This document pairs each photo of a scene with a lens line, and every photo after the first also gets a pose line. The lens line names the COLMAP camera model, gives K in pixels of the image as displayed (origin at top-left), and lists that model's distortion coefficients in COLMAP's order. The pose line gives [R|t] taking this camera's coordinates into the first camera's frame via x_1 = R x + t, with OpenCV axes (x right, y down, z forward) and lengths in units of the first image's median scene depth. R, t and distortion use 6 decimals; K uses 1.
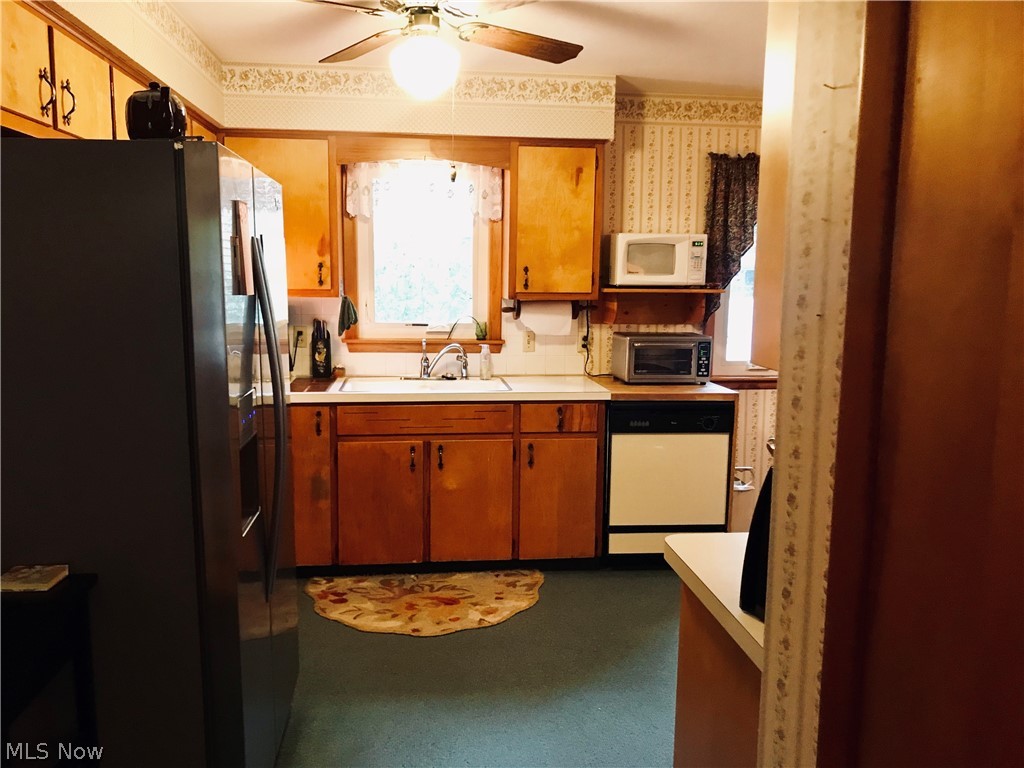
lens RADIAL K [[851.1, 0, 508.8], [0, 851.1, 380.0], [0, 0, 1]] dist [0.101302, -0.232809]
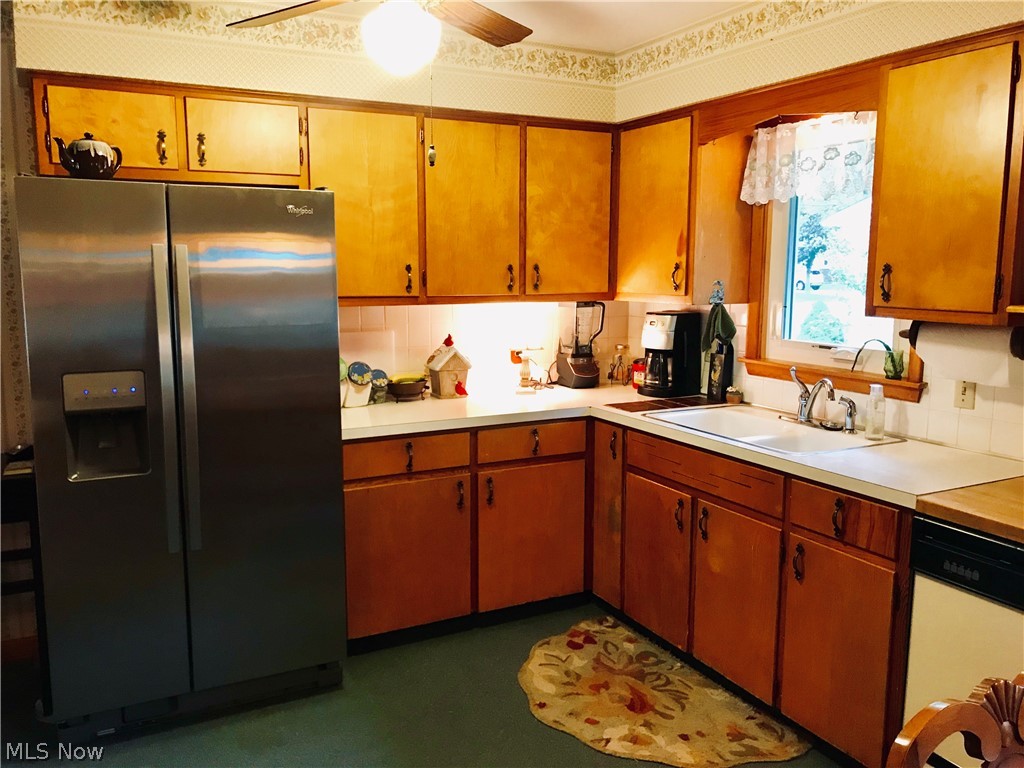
lens RADIAL K [[851.1, 0, 508.8], [0, 851.1, 380.0], [0, 0, 1]] dist [0.101302, -0.232809]
pose [[0.343527, 0.116907, -0.931838, 0.513250], [-0.117161, 0.989805, 0.080987, -0.069748], [0.931806, 0.081354, 0.353721, 0.536521]]
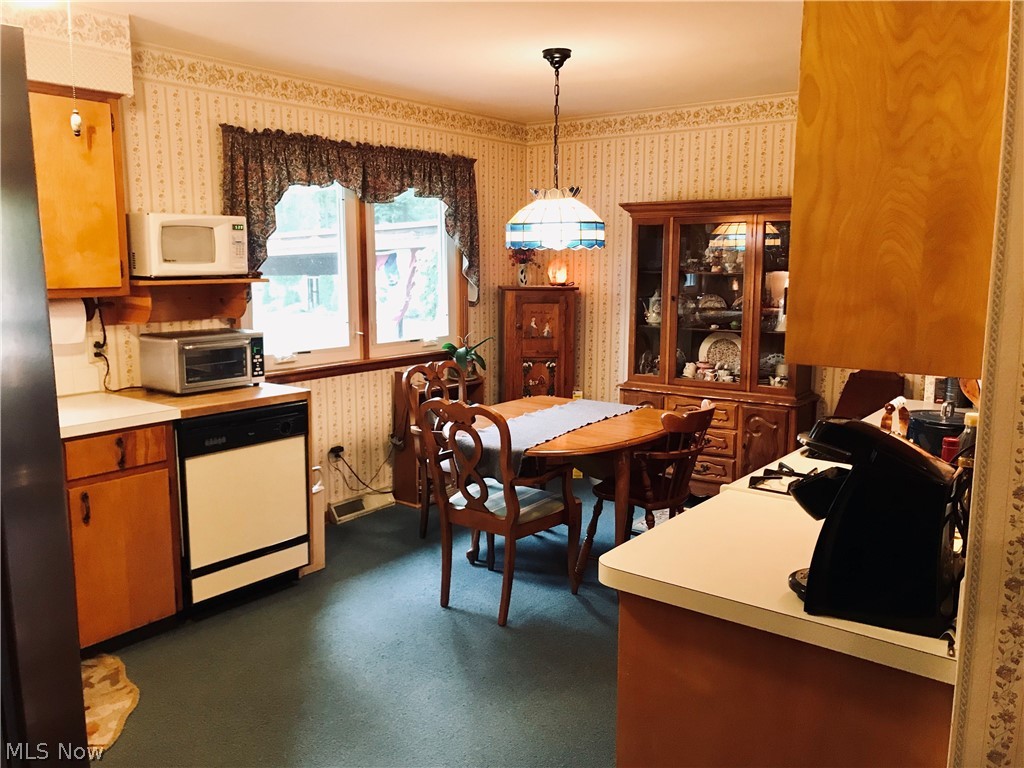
lens RADIAL K [[840.0, 0, 510.7], [0, 840.0, 371.3], [0, 0, 1]] dist [0.013596, 0.006013]
pose [[0.701668, -0.110057, 0.703953, -0.211500], [0.098392, 0.993499, 0.057251, -0.034854], [-0.705678, 0.029092, 0.707935, 0.200186]]
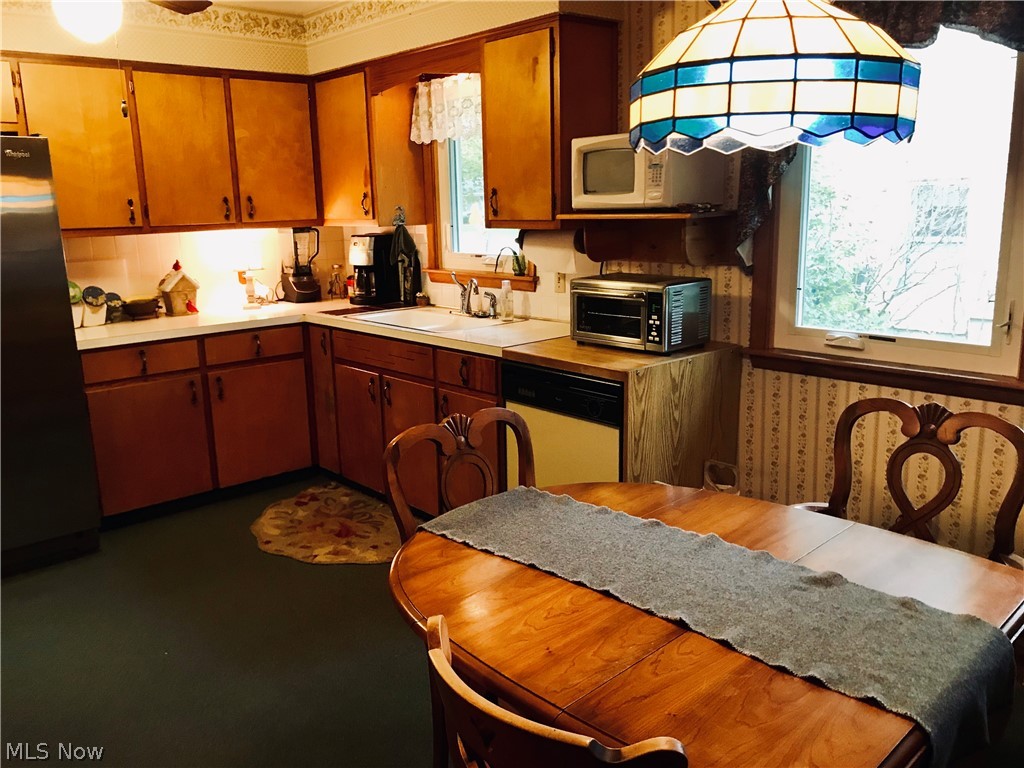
lens RADIAL K [[851.1, 0, 508.8], [0, 851.1, 380.0], [0, 0, 1]] dist [0.101302, -0.232809]
pose [[0.558313, 0.145696, -0.816737, 0.748061], [-0.073259, 0.989271, 0.126394, -0.054601], [0.826390, -0.010734, 0.562996, 0.535302]]
